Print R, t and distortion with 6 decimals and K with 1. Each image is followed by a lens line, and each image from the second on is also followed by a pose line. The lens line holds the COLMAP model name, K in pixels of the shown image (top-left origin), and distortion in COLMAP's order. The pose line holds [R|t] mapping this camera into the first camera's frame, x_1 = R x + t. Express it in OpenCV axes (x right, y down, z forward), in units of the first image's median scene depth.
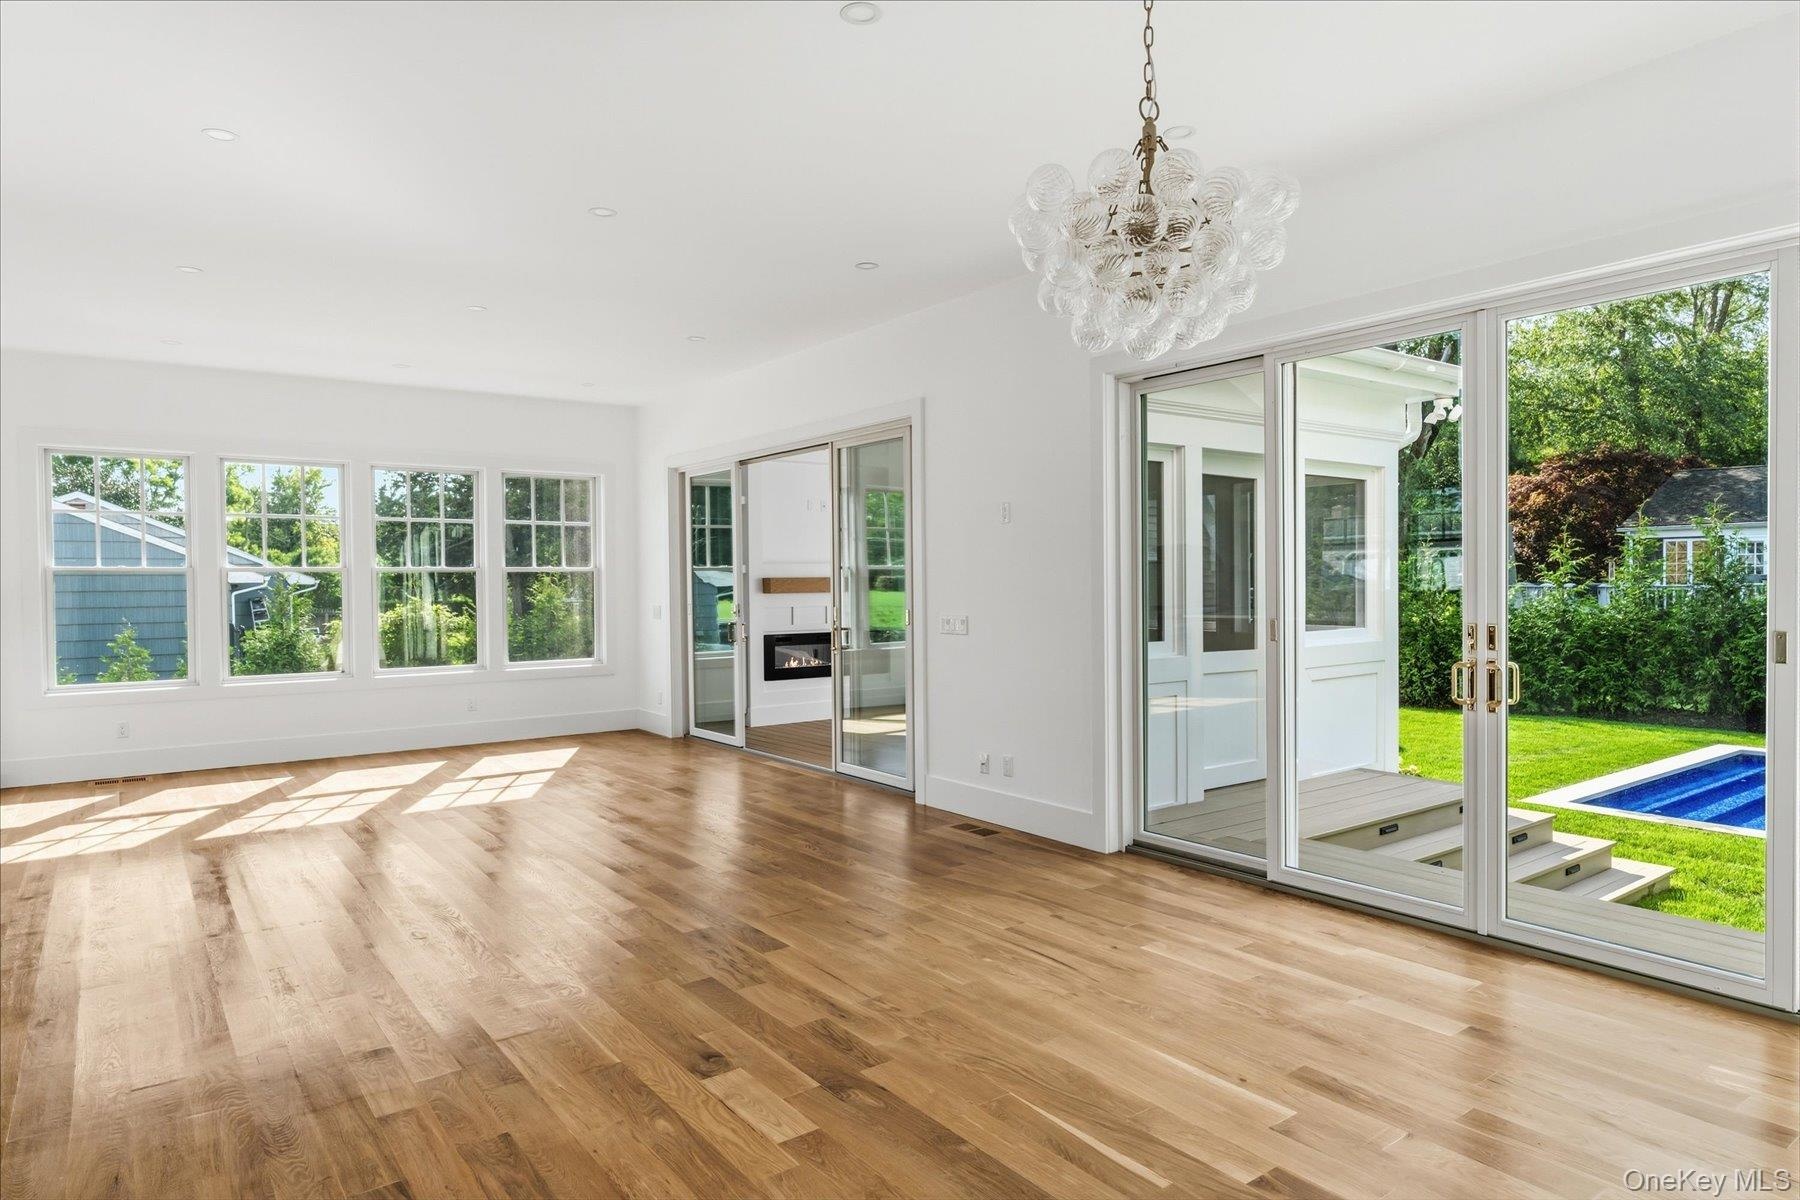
lens RADIAL K [[1055.4, 0, 900.0], [0, 1055.4, 600.0], [0, 0, 1]] dist [-0.000786, 0.000406]
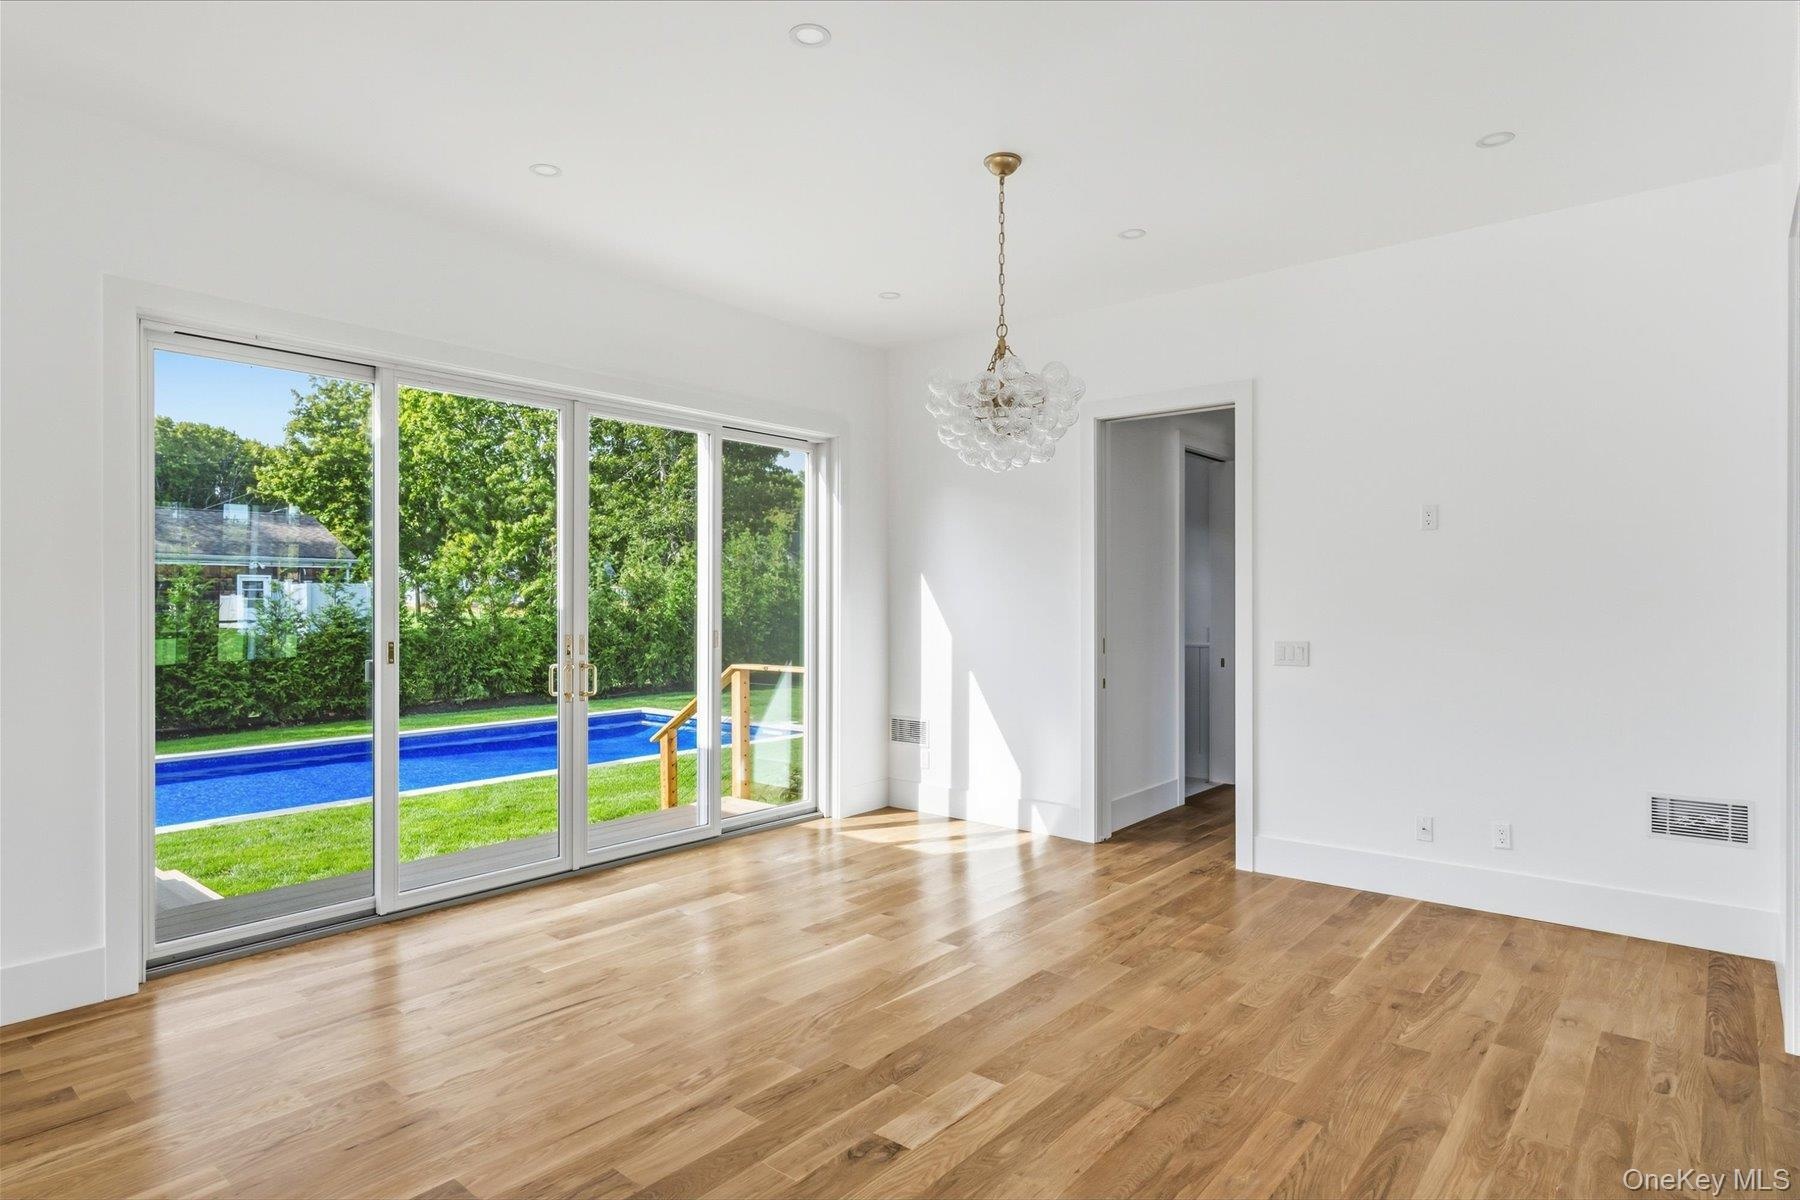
lens RADIAL K [[1007.1, 0, 900.0], [0, 1007.1, 600.0], [0, 0, 1]] dist [0.039830, 0.002081]
pose [[-0.238451, 0.007456, 0.971126, -0.832563], [0.010747, 0.999930, -0.005038, -0.008865], [-0.971095, 0.009236, -0.238514, 0.972597]]
